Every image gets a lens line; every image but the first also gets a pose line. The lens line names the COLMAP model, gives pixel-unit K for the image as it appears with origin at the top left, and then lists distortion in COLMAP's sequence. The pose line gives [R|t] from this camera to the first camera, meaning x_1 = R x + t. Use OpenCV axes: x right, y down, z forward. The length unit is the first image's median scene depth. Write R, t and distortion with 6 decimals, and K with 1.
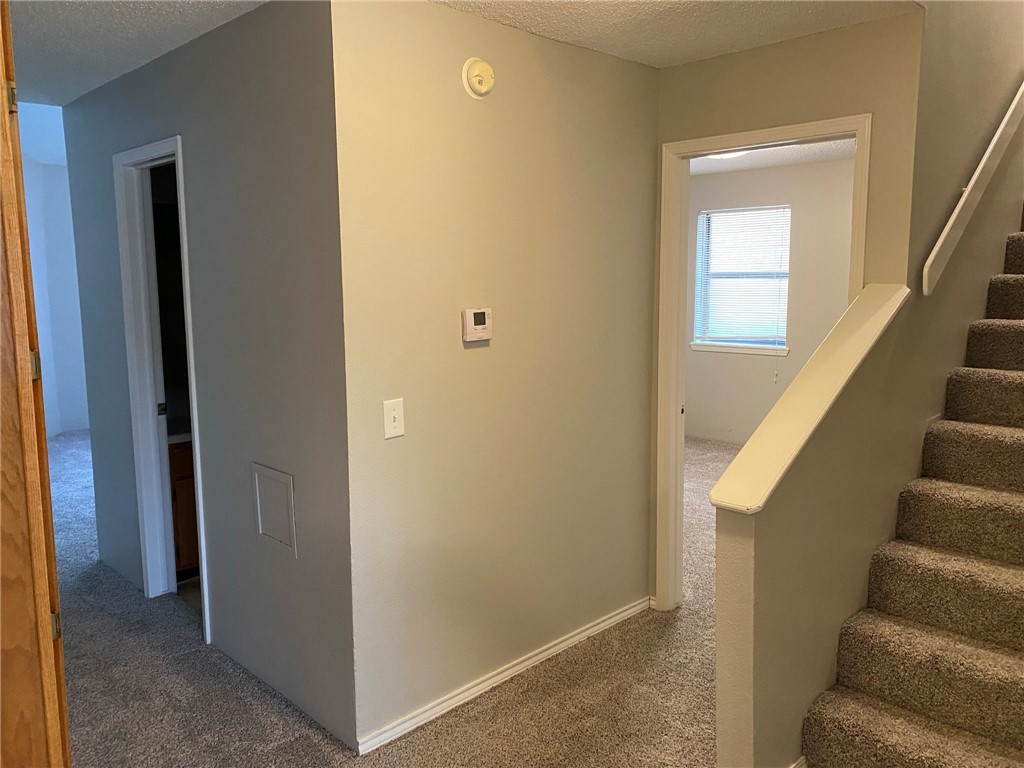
lens RADIAL K [[778.4, 0, 512.8], [0, 778.4, 375.0], [0, 0, 1]] dist [0.013248, -0.016292]
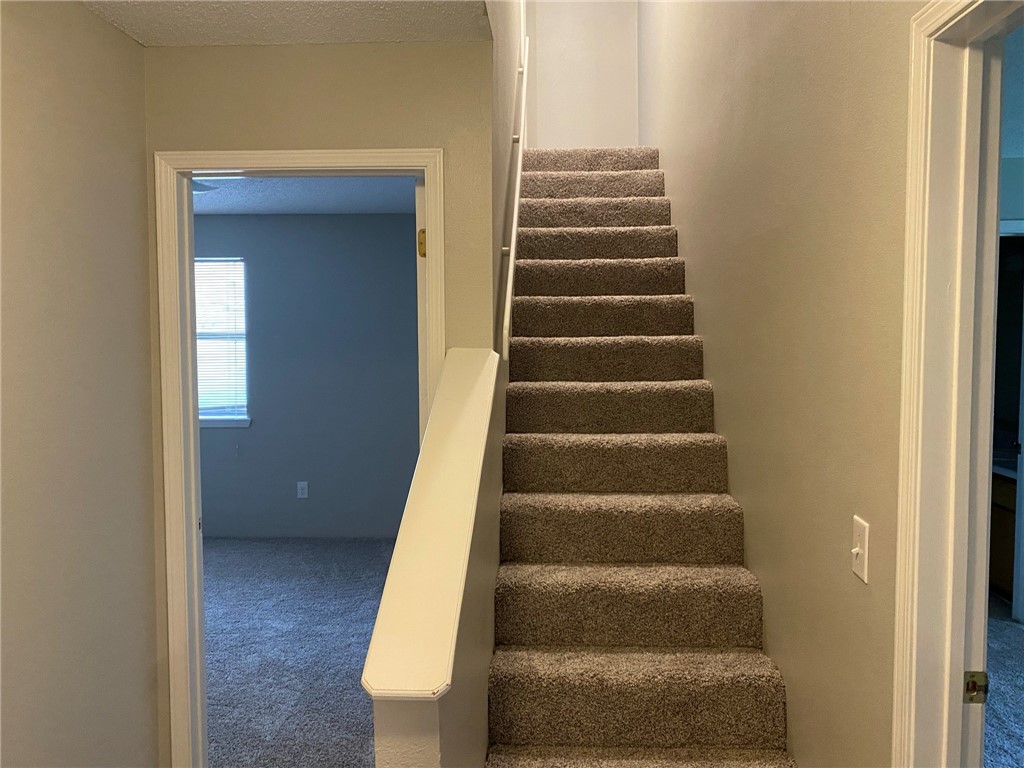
lens RADIAL K [[778.4, 0, 513.5], [0, 778.4, 365.9], [0, 0, 1]] dist [0.013248, -0.016292]
pose [[0.734593, -0.024312, 0.678072, -0.063866], [0.084421, 0.994867, -0.055787, -0.044079], [-0.673235, 0.098225, 0.732875, 0.337263]]
